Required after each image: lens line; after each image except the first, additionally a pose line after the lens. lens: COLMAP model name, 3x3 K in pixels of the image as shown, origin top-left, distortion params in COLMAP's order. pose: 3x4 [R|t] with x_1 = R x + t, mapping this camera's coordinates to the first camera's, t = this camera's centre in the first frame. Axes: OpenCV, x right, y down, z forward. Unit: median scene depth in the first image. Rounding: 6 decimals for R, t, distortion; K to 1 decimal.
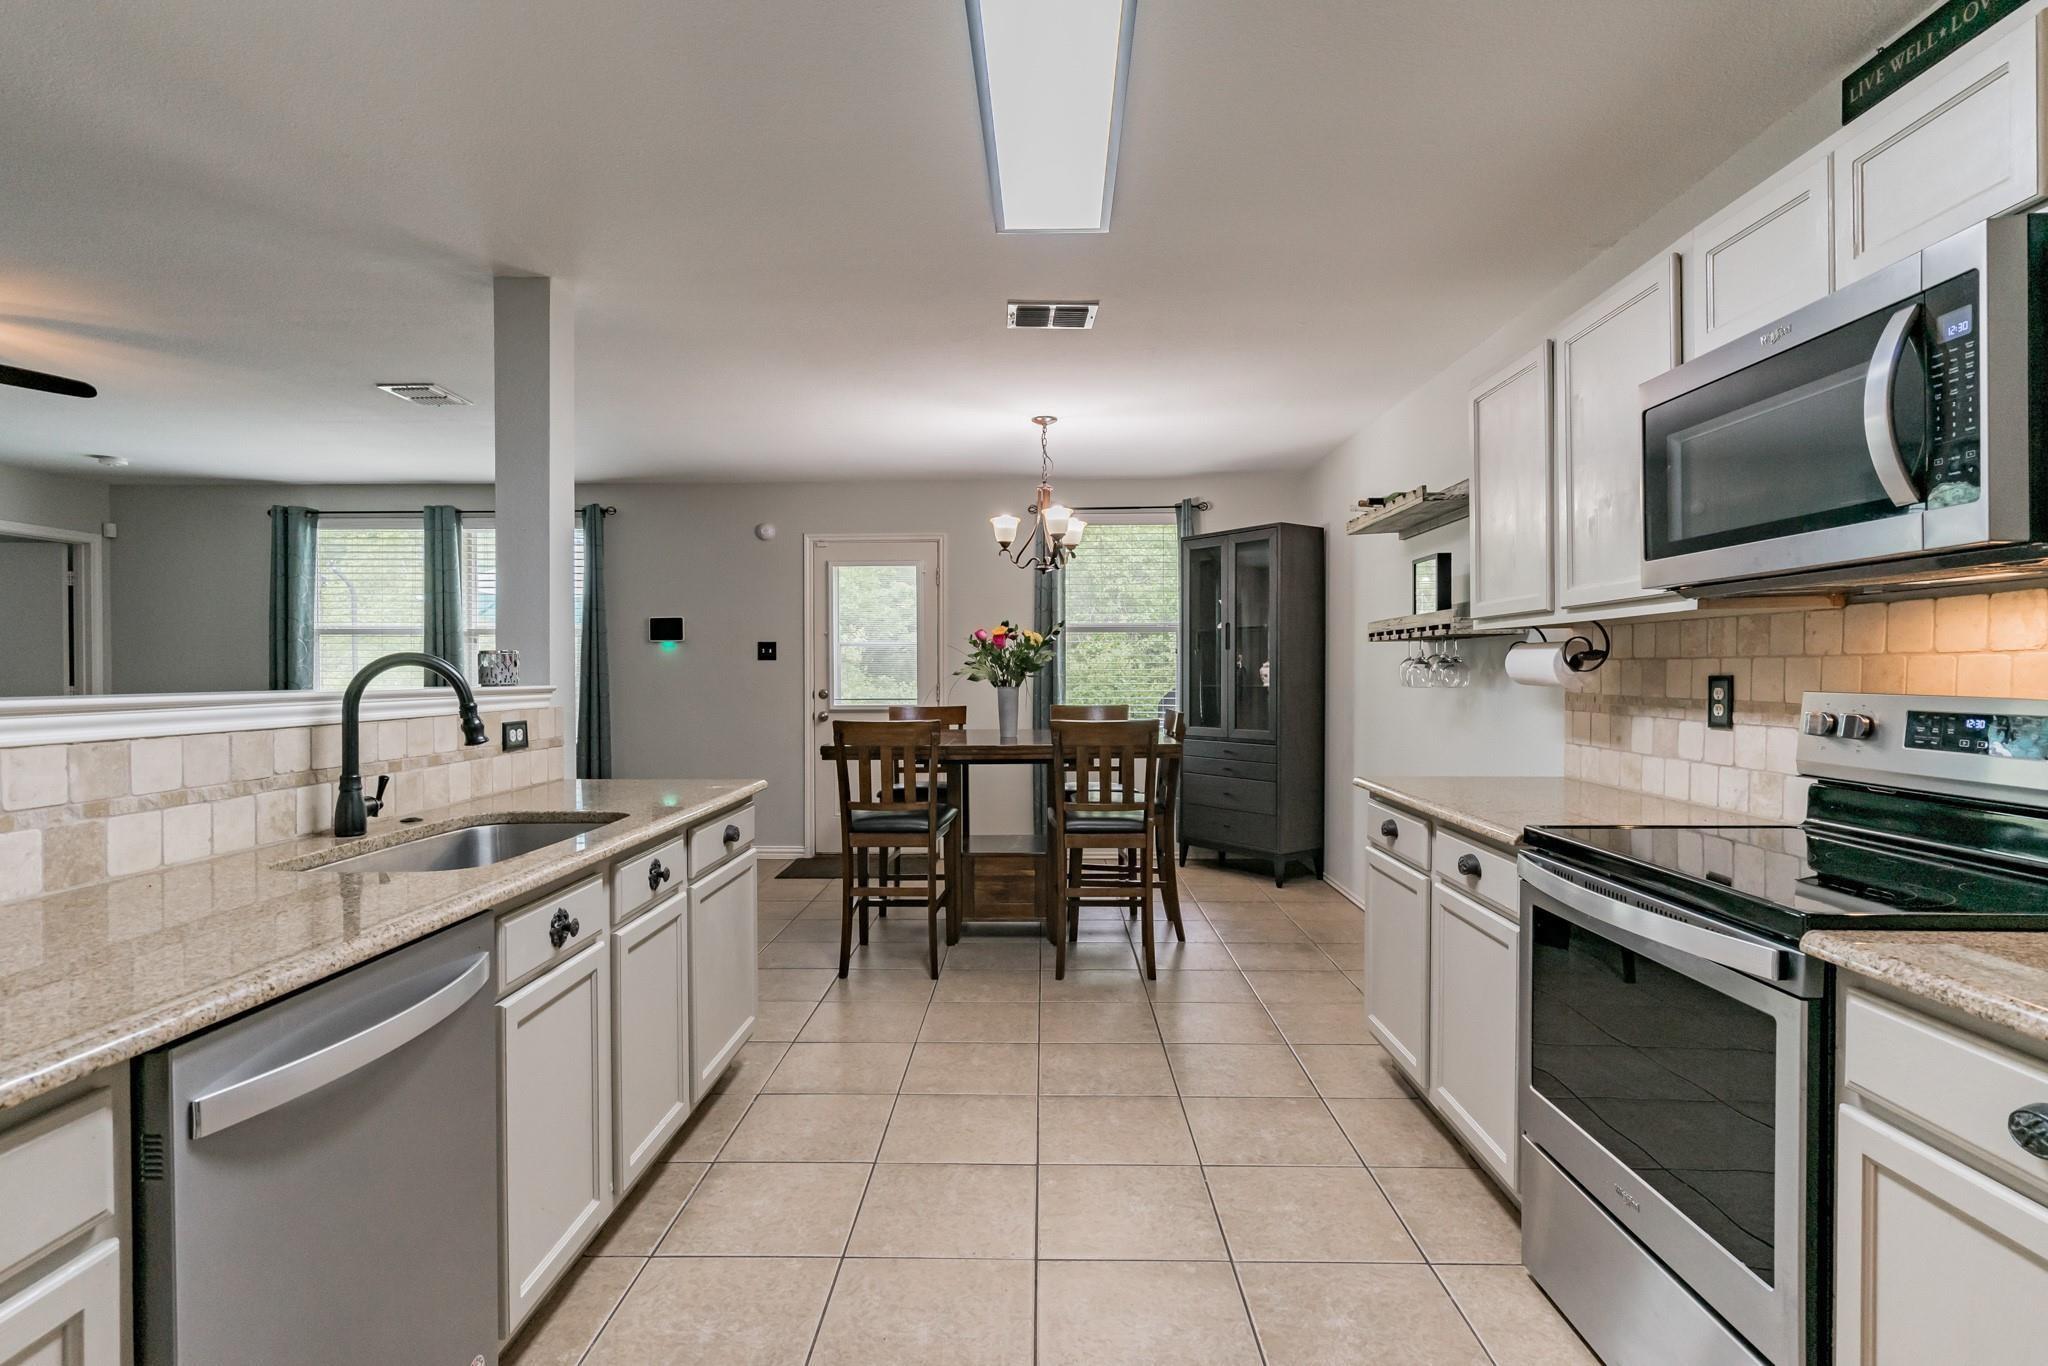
lens RADIAL K [[998.5, 0, 1023.9], [0, 998.5, 680.1], [0, 0, 1]] dist [-0.000540, 0.000037]
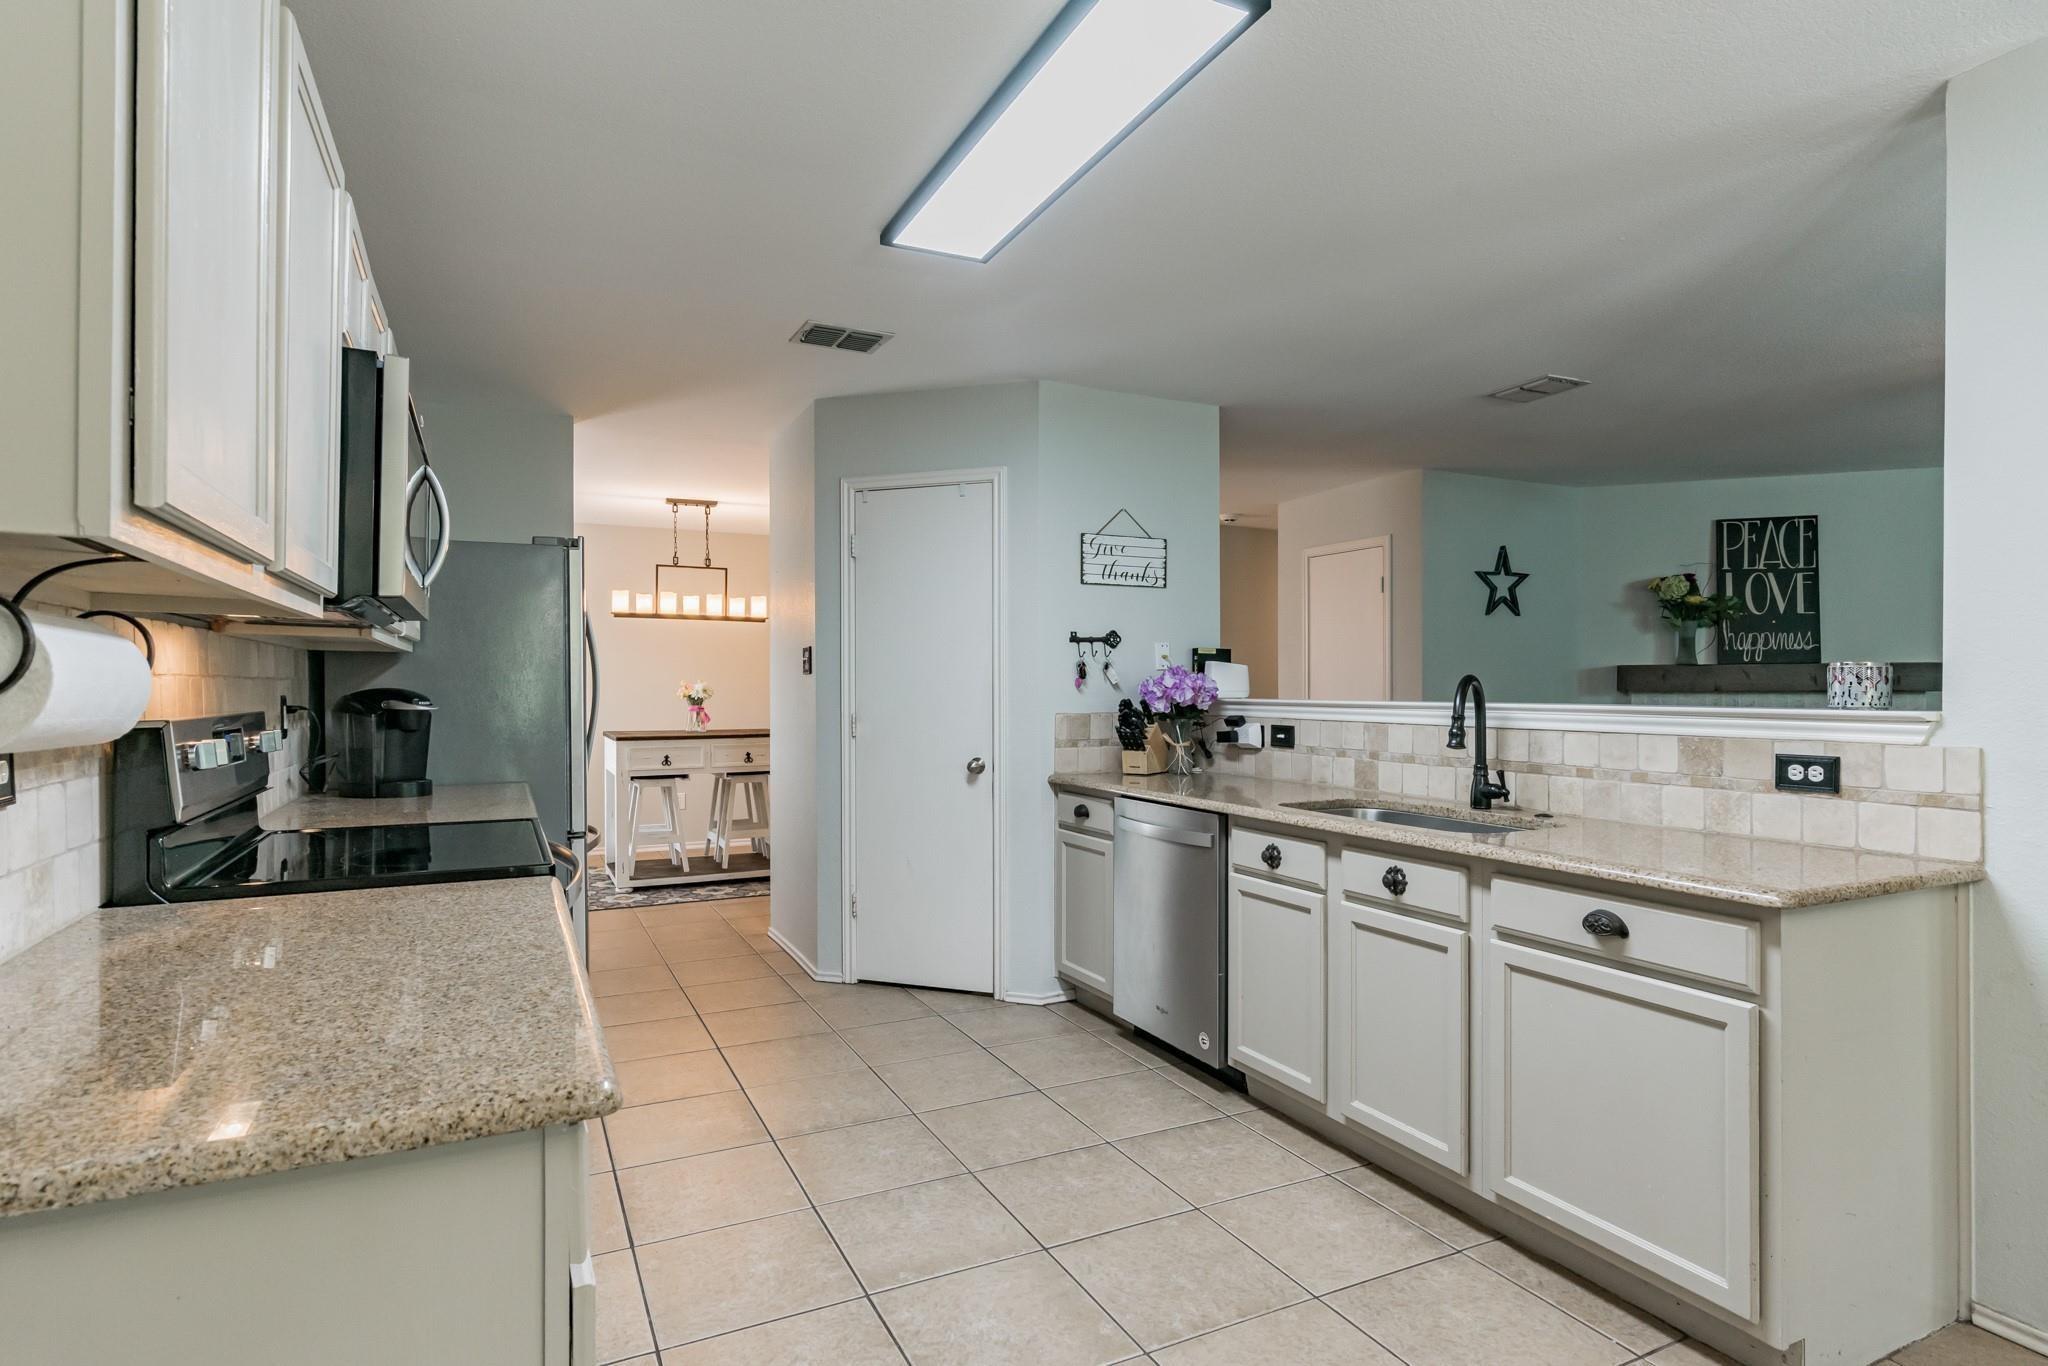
lens RADIAL K [[1057.3, 0, 1021.7], [0, 1057.3, 679.1], [0, 0, 1]] dist [0.000324, -0.000038]
pose [[-0.886328, -0.004788, -0.463034, 0.541831], [-0.005712, 0.999984, 0.000594, -0.019101], [0.463023, 0.003171, -0.886340, 1.934156]]
